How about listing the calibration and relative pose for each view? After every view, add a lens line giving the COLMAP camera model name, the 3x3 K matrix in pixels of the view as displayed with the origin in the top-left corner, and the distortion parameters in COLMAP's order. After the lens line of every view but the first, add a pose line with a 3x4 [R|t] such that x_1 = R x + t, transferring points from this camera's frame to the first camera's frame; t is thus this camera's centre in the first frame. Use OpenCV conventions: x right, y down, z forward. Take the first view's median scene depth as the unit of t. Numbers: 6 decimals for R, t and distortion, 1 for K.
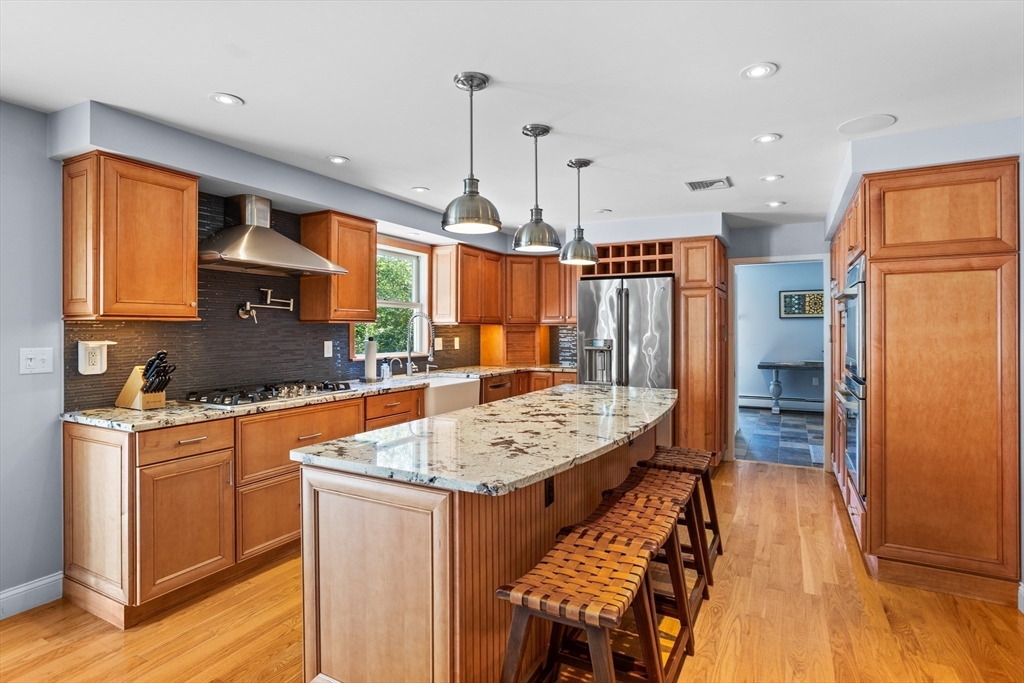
lens RADIAL K [[520.6, 0, 520.9], [0, 520.6, 329.2], [0, 0, 1]] dist [-0.053099, 0.029752]
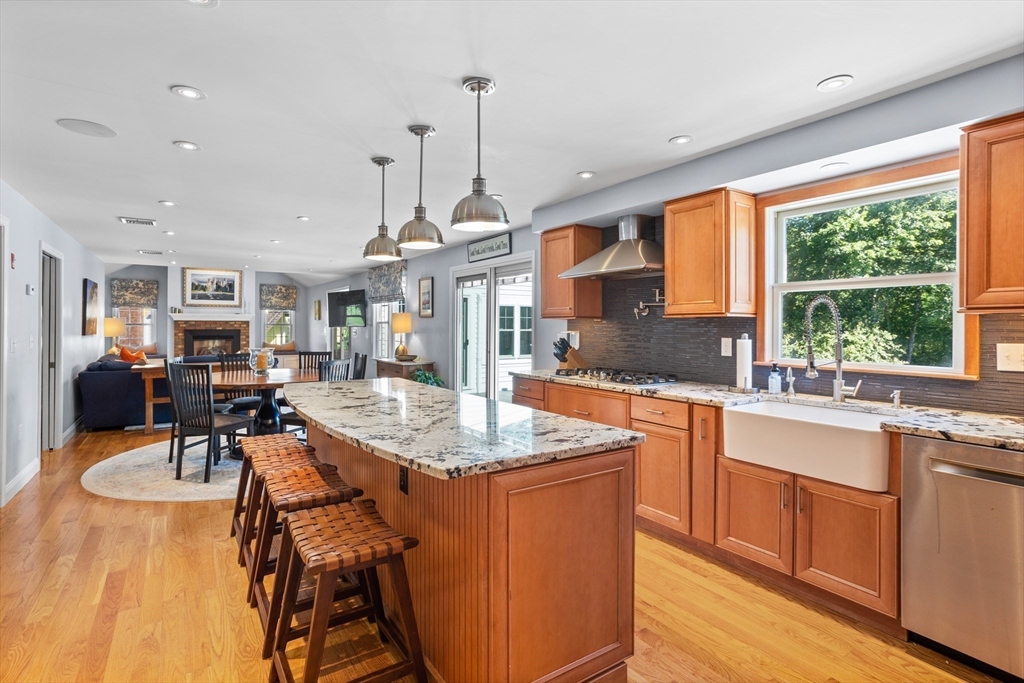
lens RADIAL K [[520.6, 0, 520.9], [0, 520.6, 329.2], [0, 0, 1]] dist [-0.053099, 0.029752]
pose [[-0.483009, 0.002832, -0.875611, 0.614679], [-0.004364, 0.999975, 0.005642, 0.005067], [0.875605, 0.006546, -0.482984, 1.228602]]
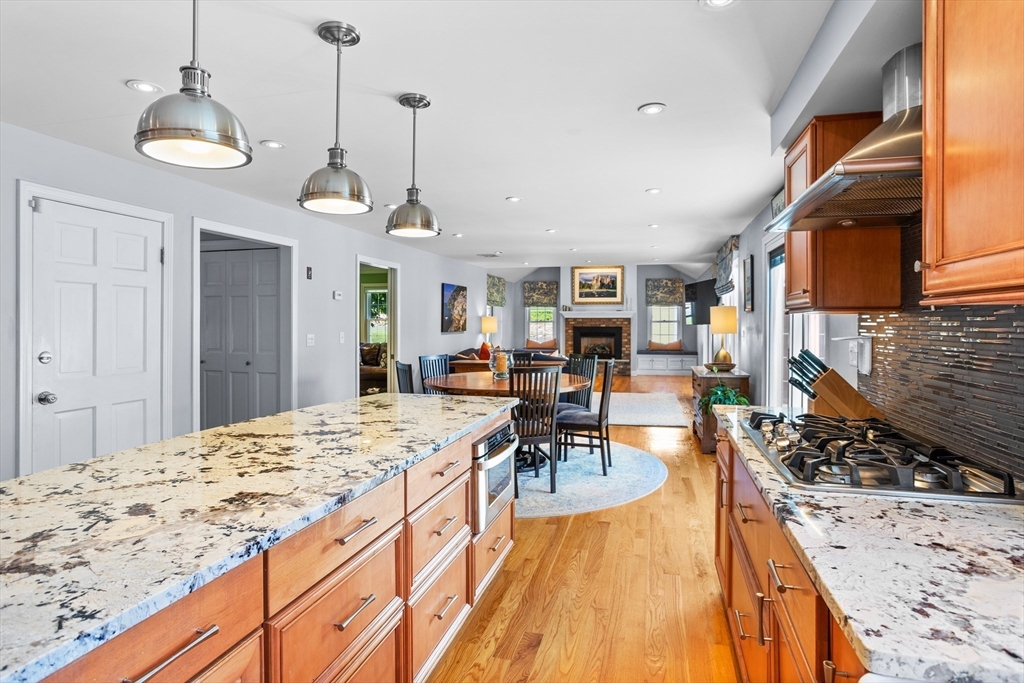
lens RADIAL K [[553.6, 0, 507.8], [0, 553.6, 332.2], [0, 0, 1]] dist [-0.050554, 0.038433]
pose [[-0.977399, 0.002489, -0.211390, -0.020770], [-0.001742, 0.999802, 0.019827, -0.001656], [0.211398, 0.019747, -0.977201, 1.285989]]
